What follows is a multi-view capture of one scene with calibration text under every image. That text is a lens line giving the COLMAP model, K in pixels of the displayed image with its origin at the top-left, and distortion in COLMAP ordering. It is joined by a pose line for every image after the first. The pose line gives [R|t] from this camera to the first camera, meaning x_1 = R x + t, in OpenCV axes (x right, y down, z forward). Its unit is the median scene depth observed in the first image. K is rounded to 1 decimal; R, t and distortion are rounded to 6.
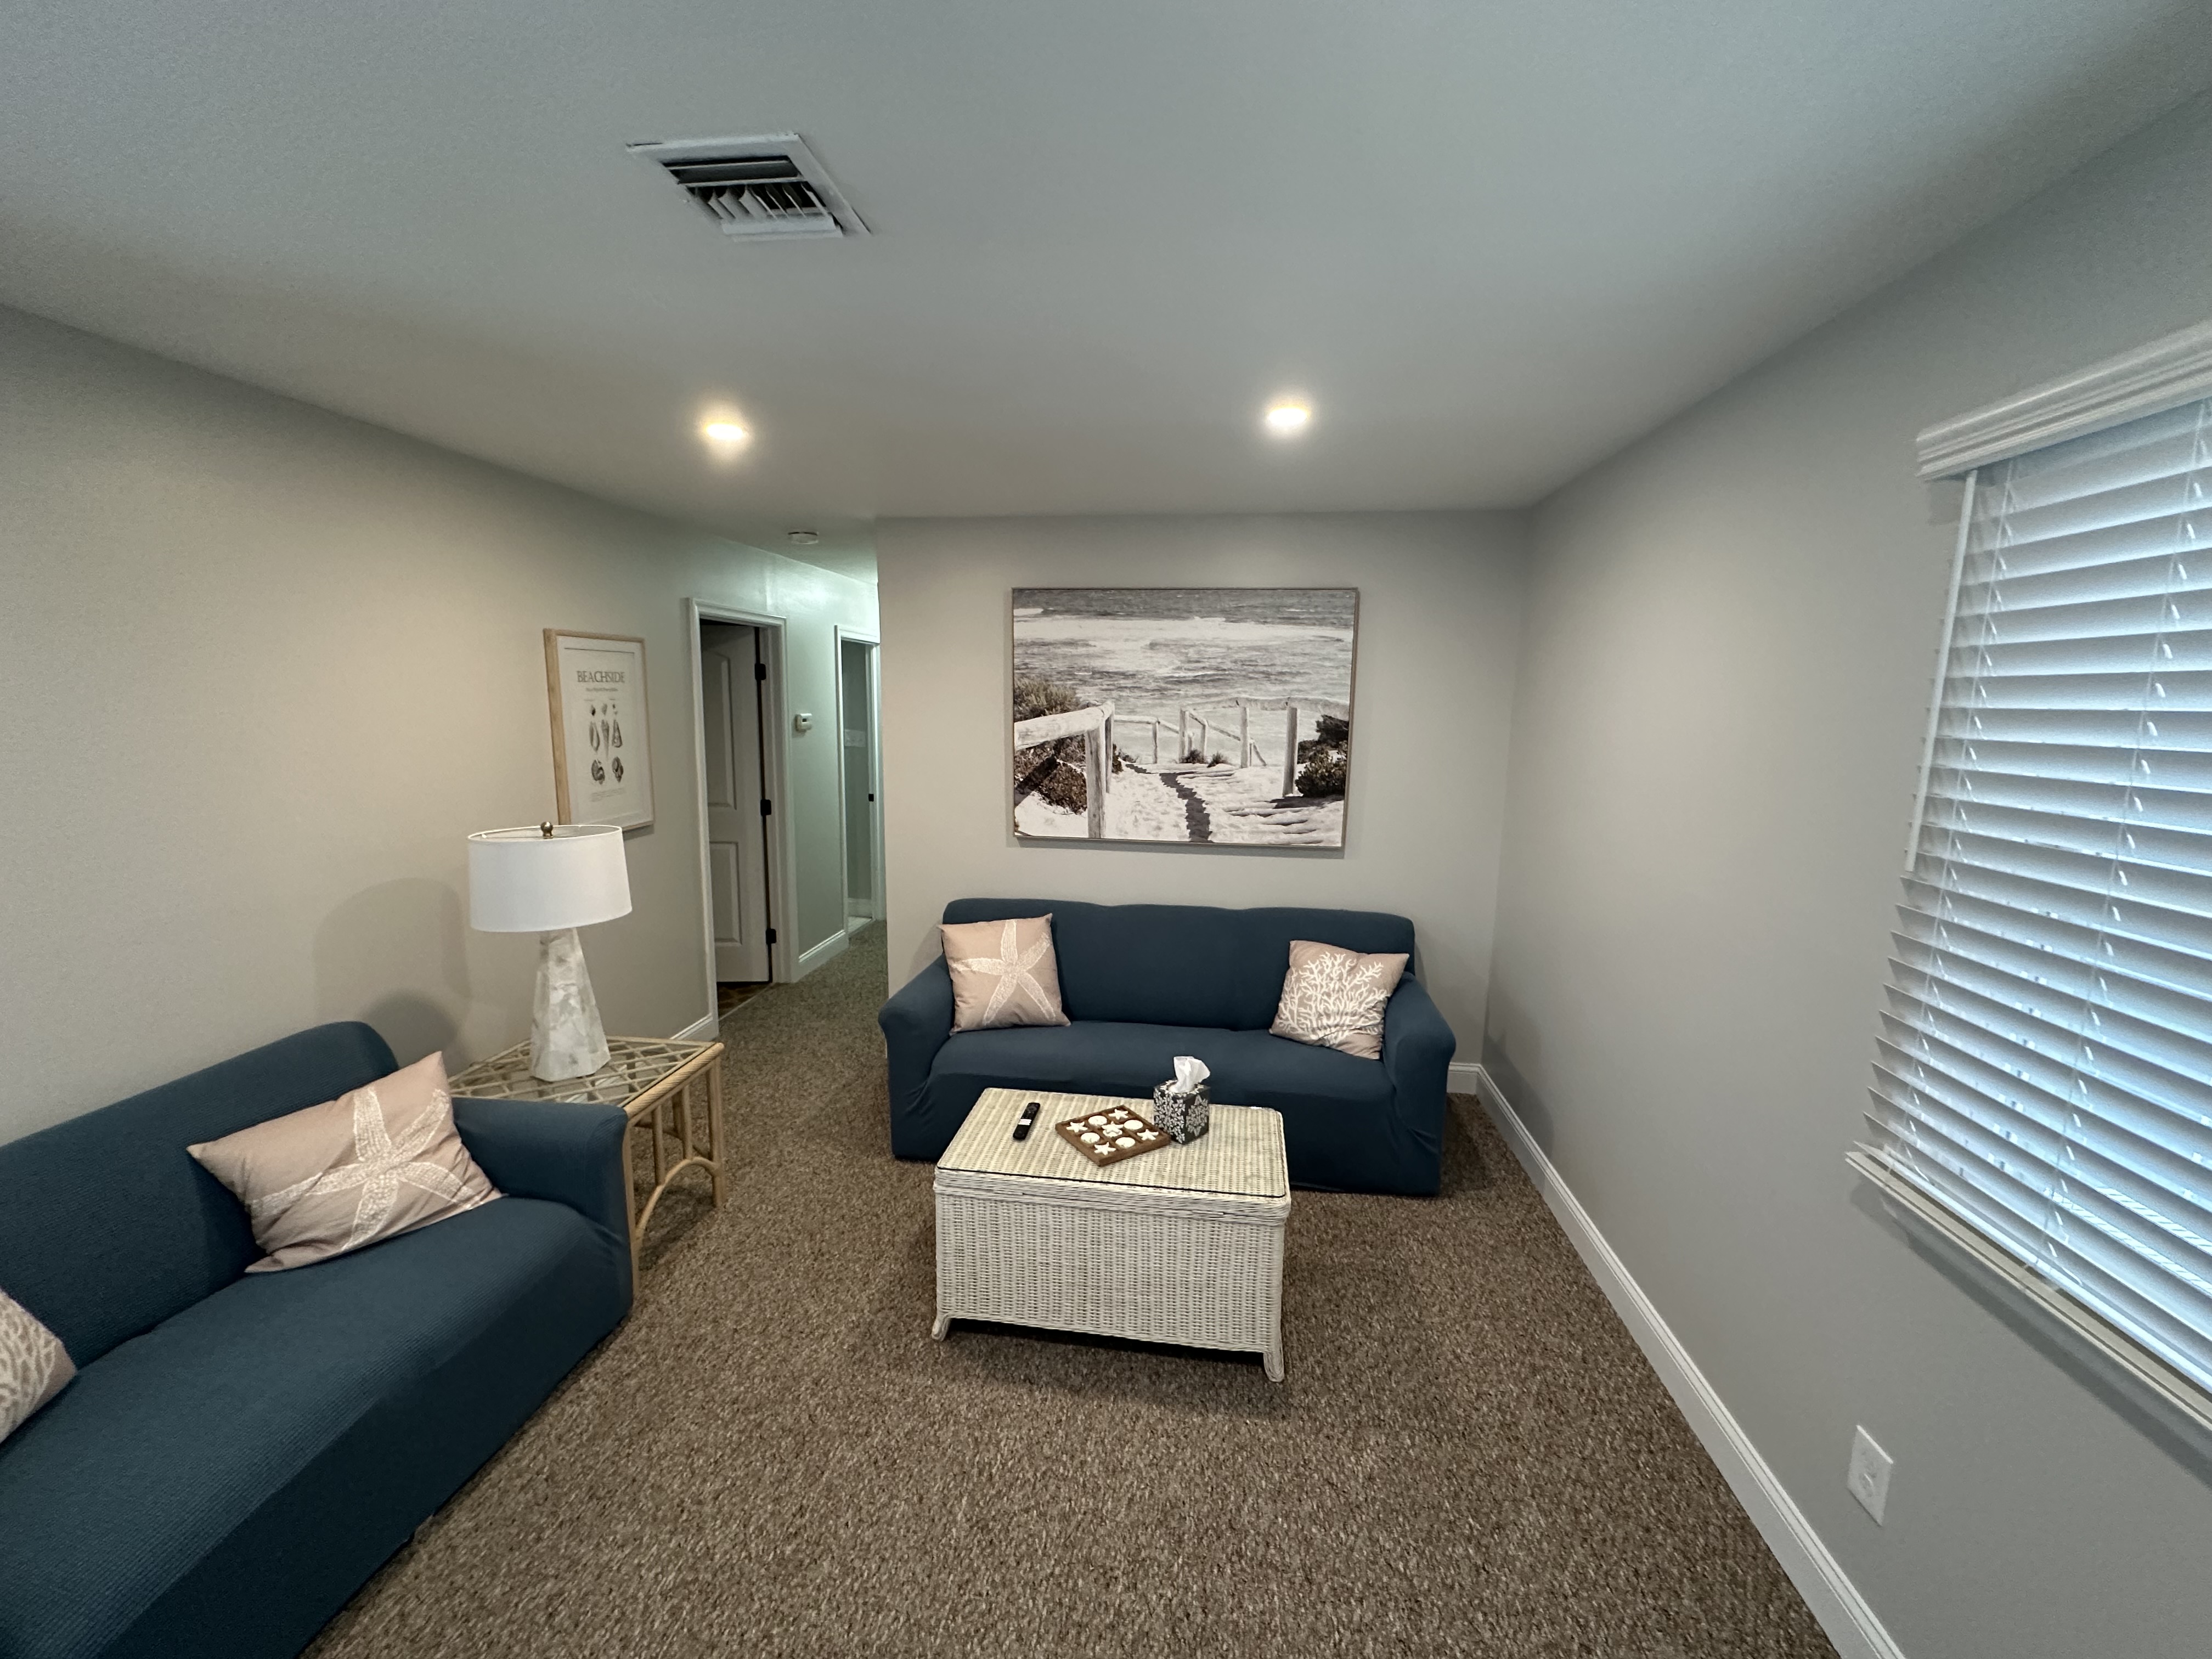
lens RADIAL K [[877.0, 0, 1107.6], [0, 877.0, 833.7], [0, 0, 1]] dist [-0.002187, -0.000057]
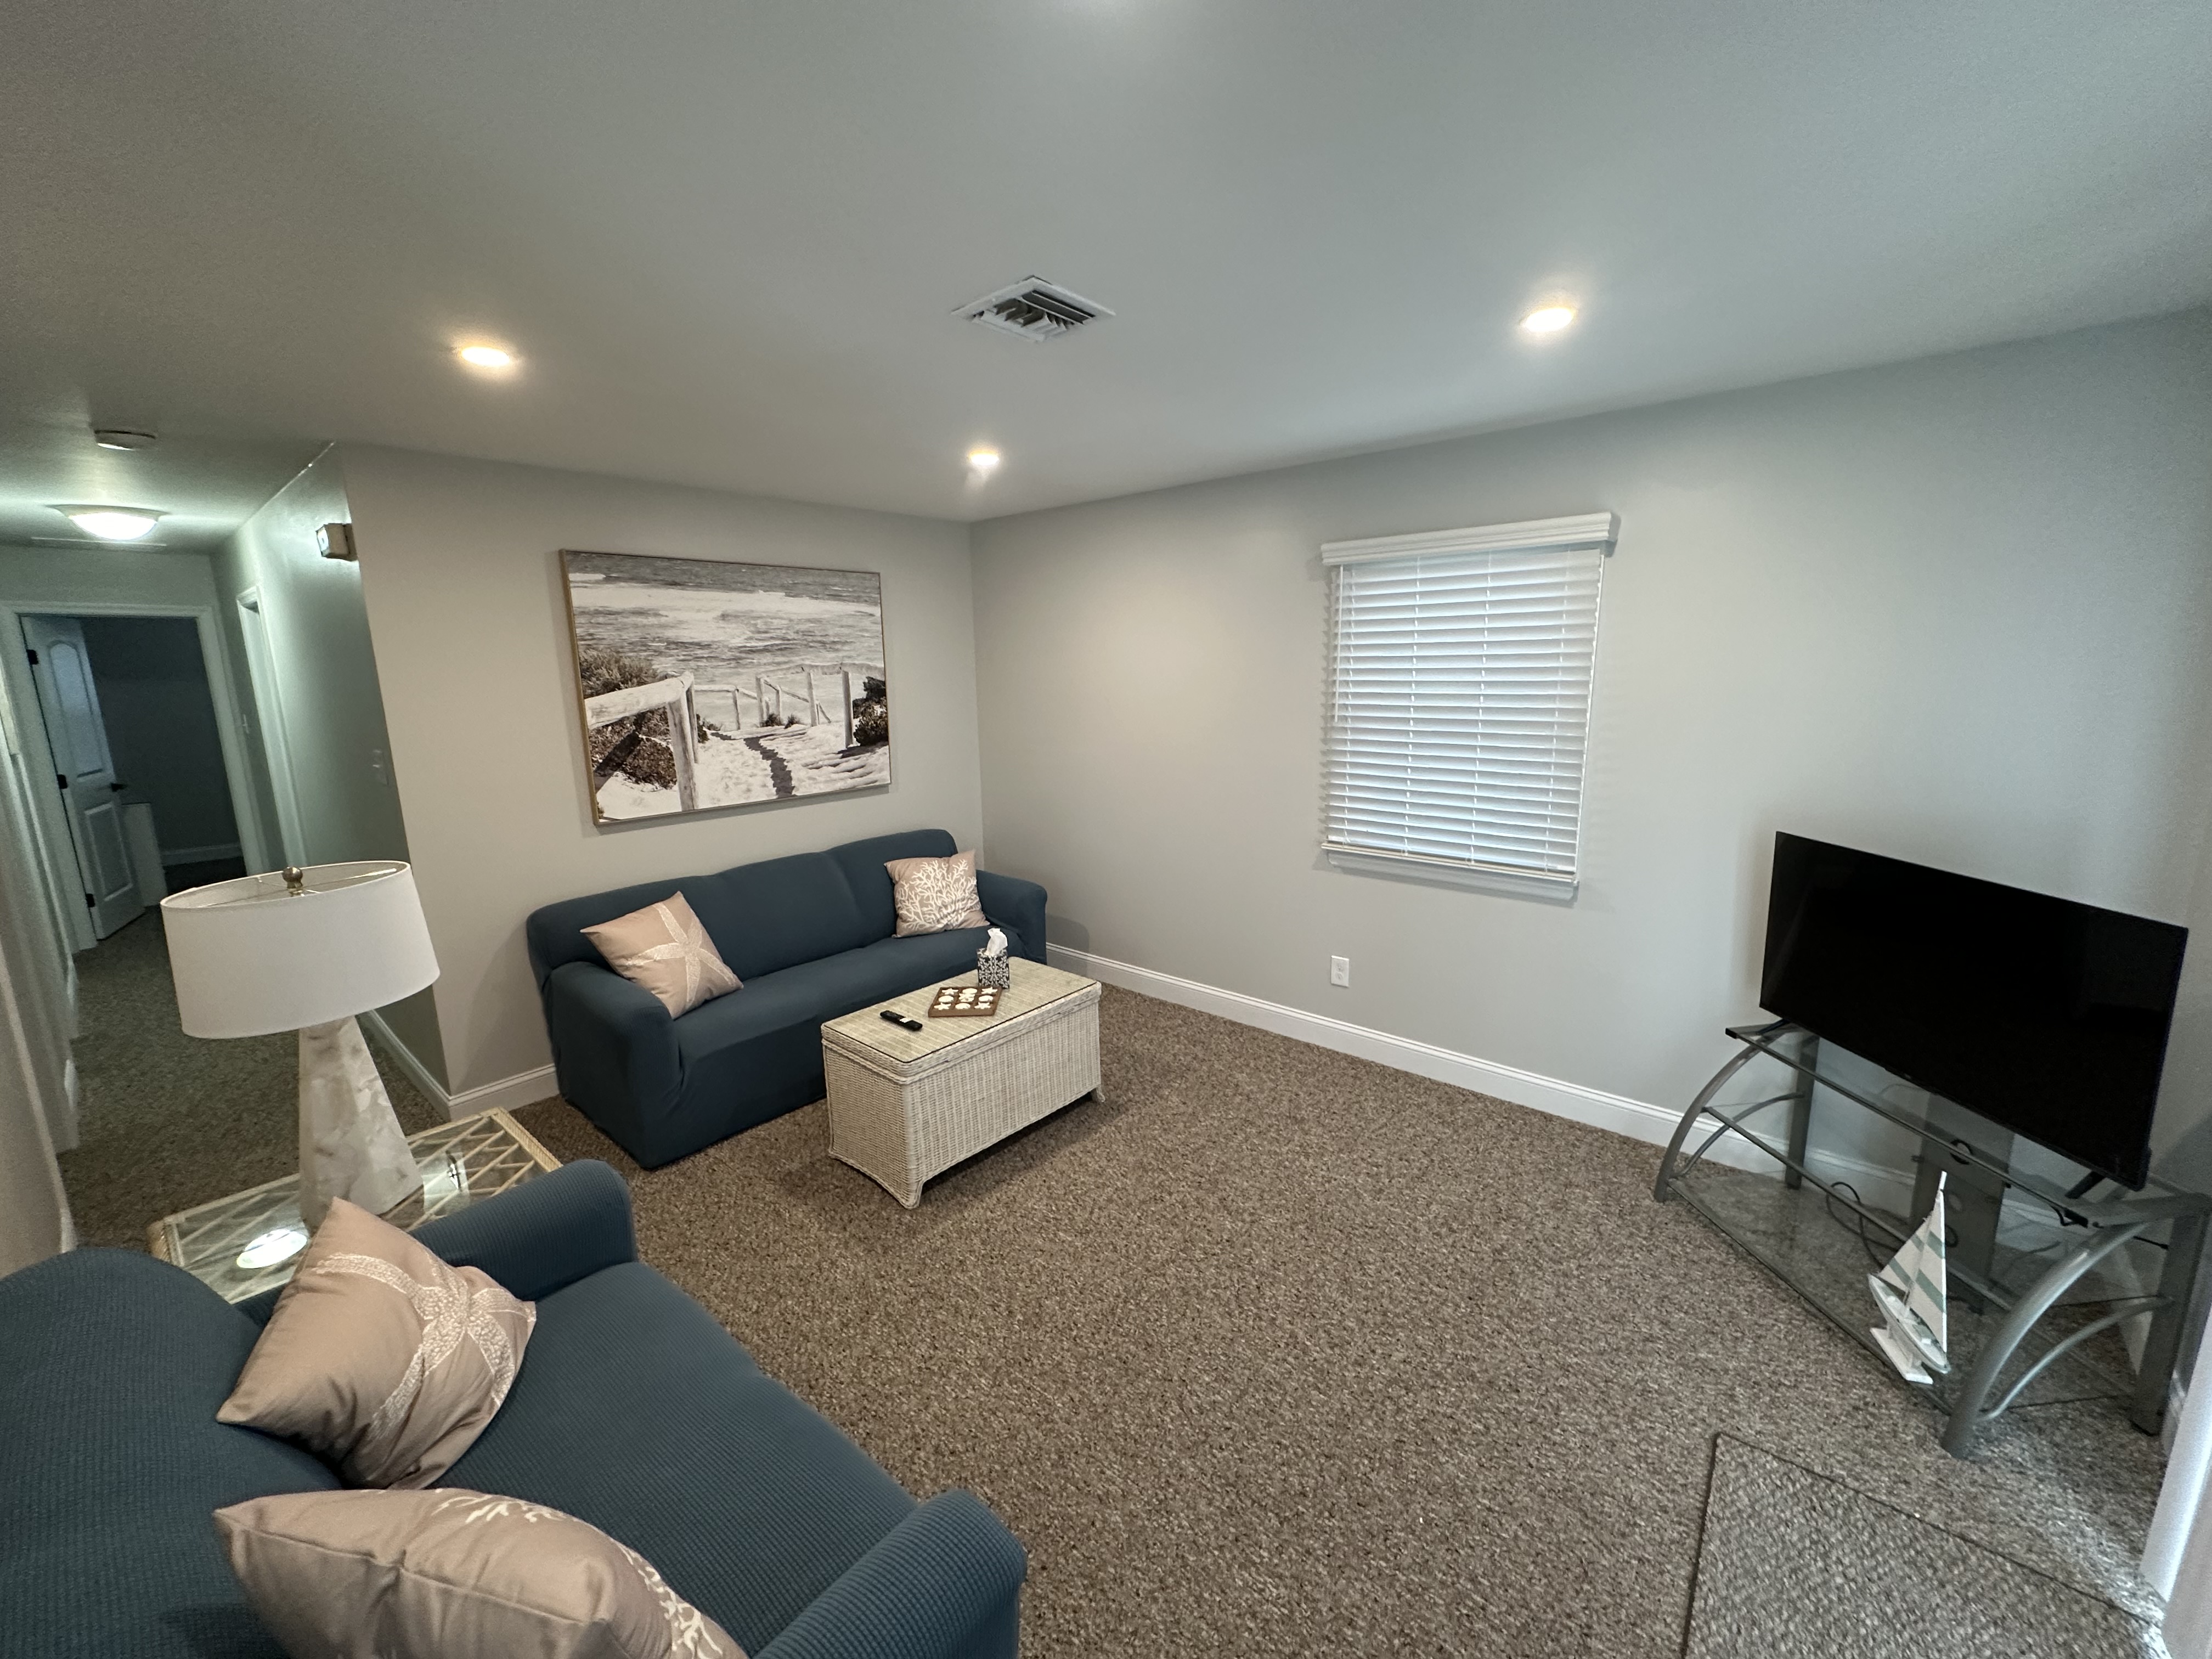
lens RADIAL K [[877.0, 0, 1107.6], [0, 877.0, 833.7], [0, 0, 1]] dist [-0.002187, -0.000057]
pose [[0.551930, -0.185018, 0.813107, -0.585963], [0.151034, 0.981128, 0.120730, -0.017932], [-0.820099, 0.056173, 0.569458, 0.046259]]
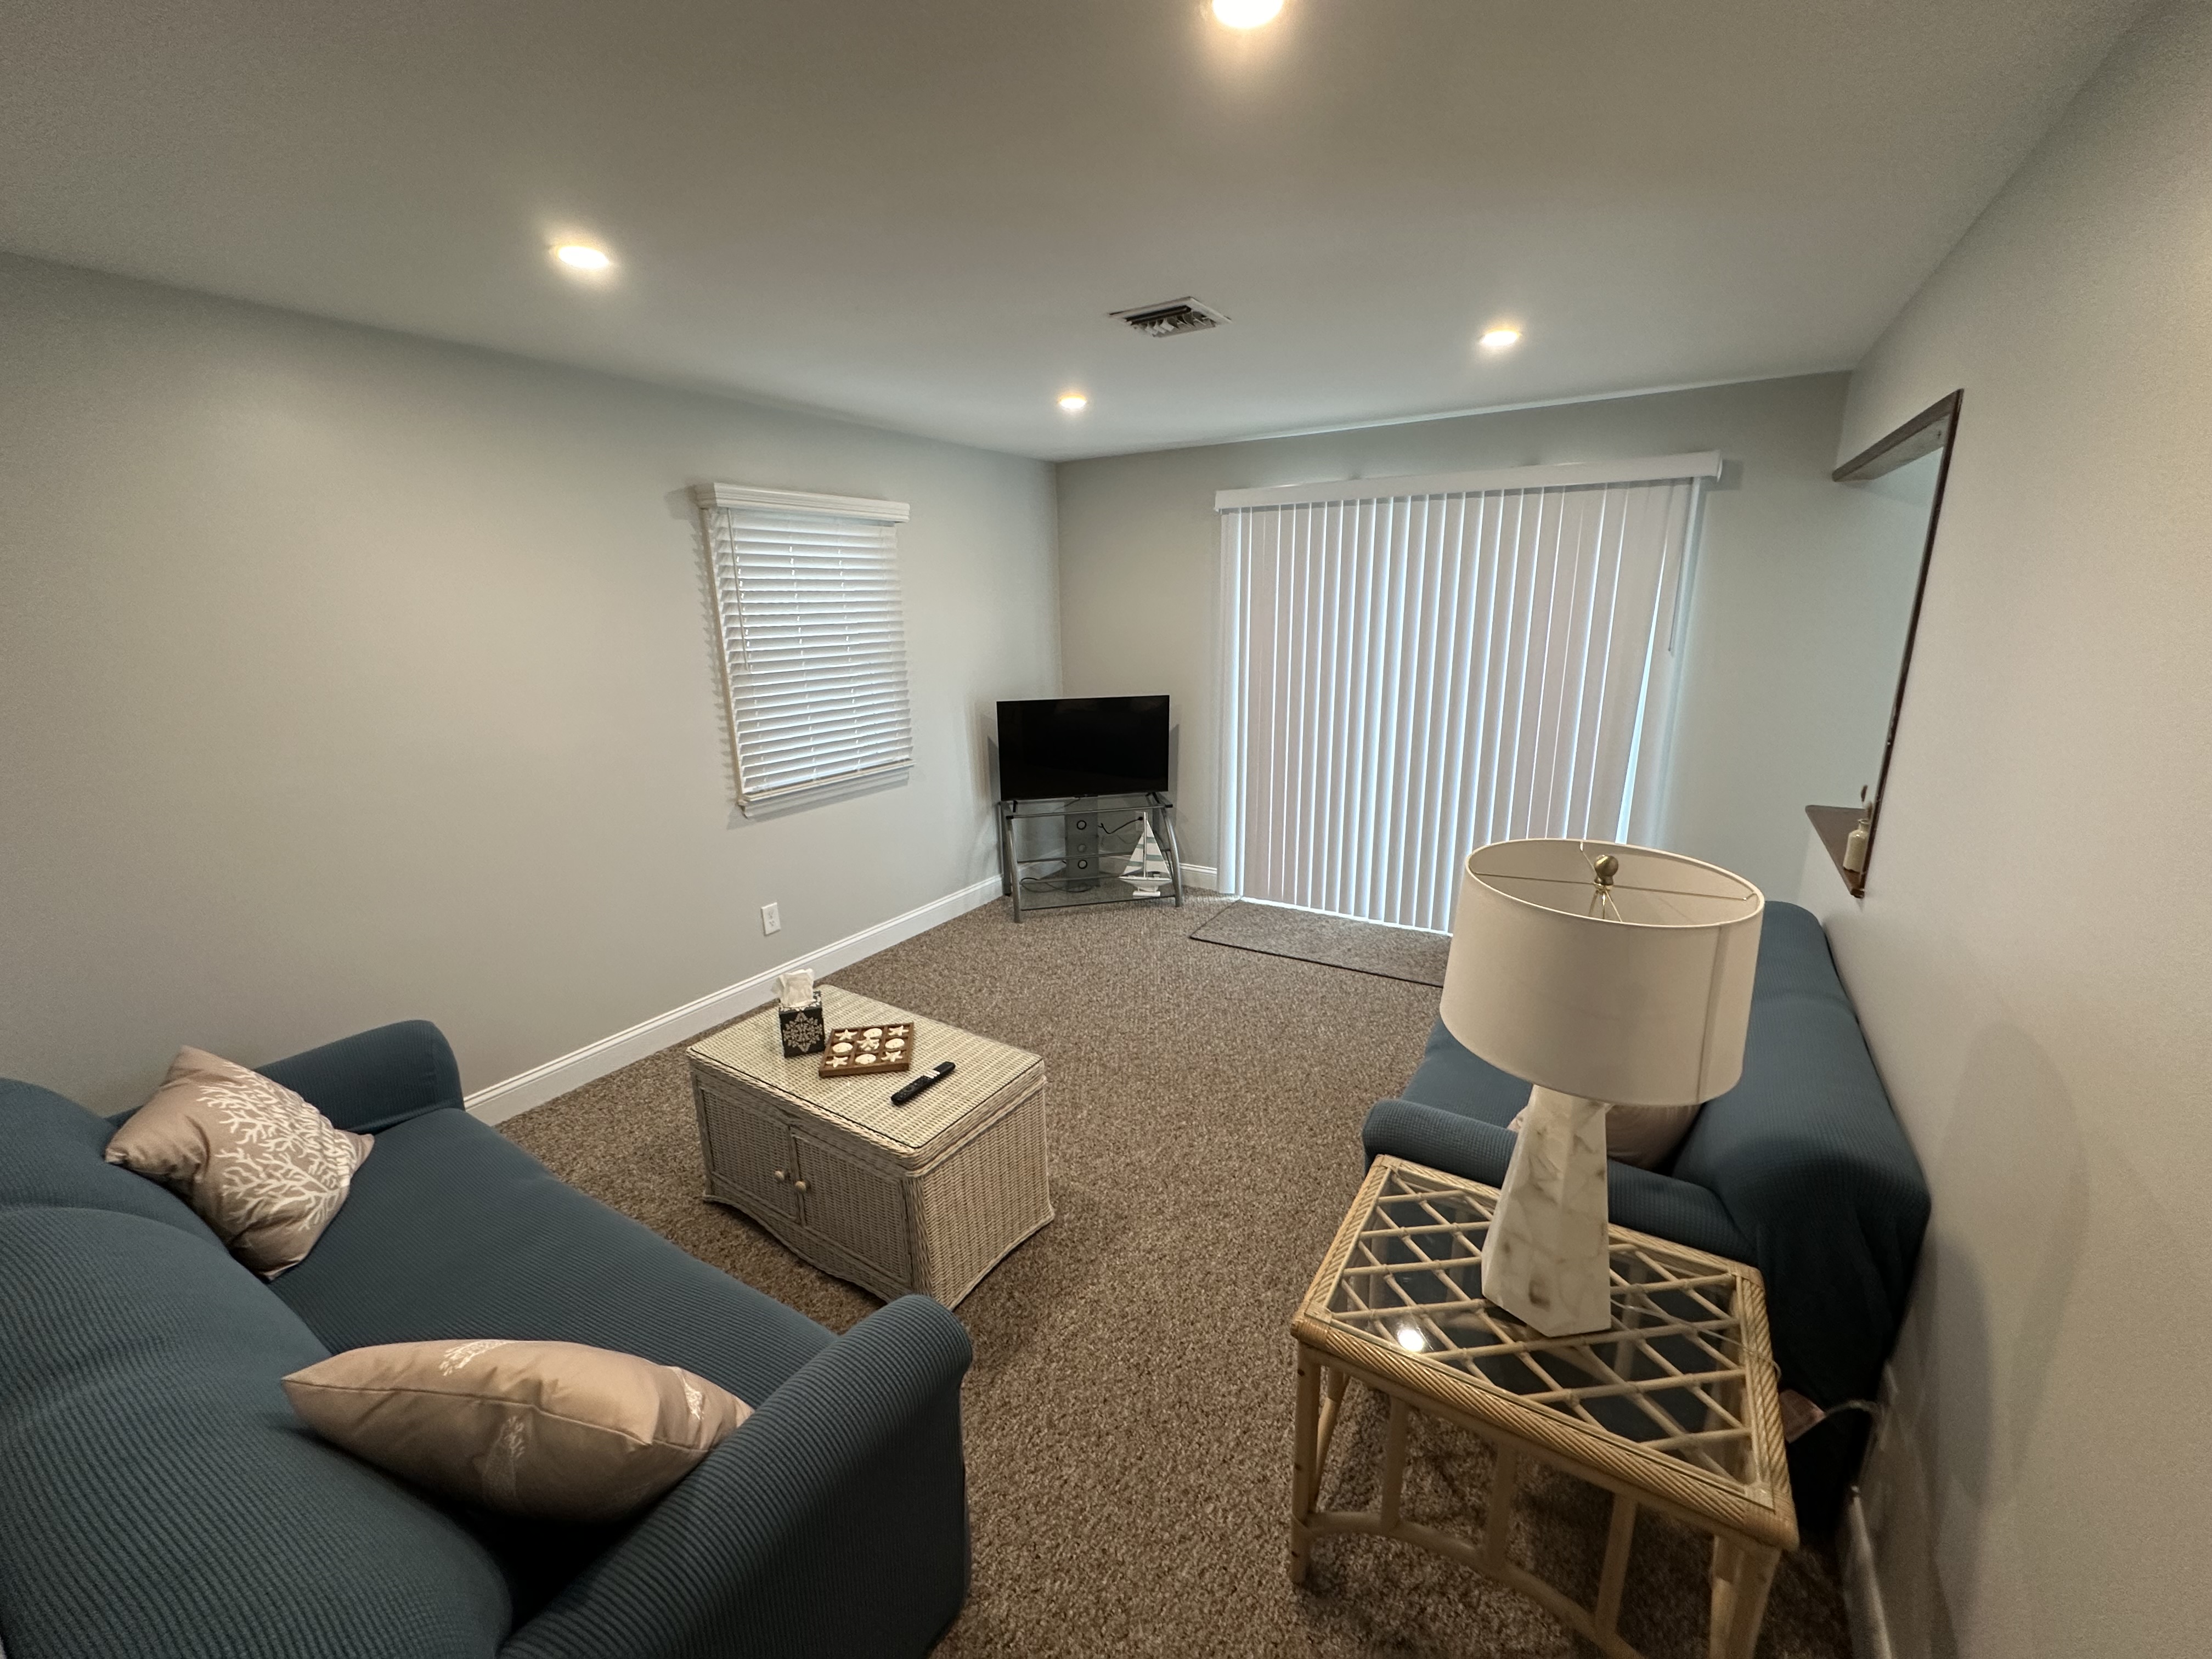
lens RADIAL K [[877.0, 0, 1107.6], [0, 877.0, 833.7], [0, 0, 1]] dist [-0.002187, -0.000057]
pose [[-0.907901, -0.108085, 0.405010, -0.403825], [0.065658, 0.917593, 0.392061, -0.165798], [-0.414010, 0.382545, -0.825988, 1.060337]]
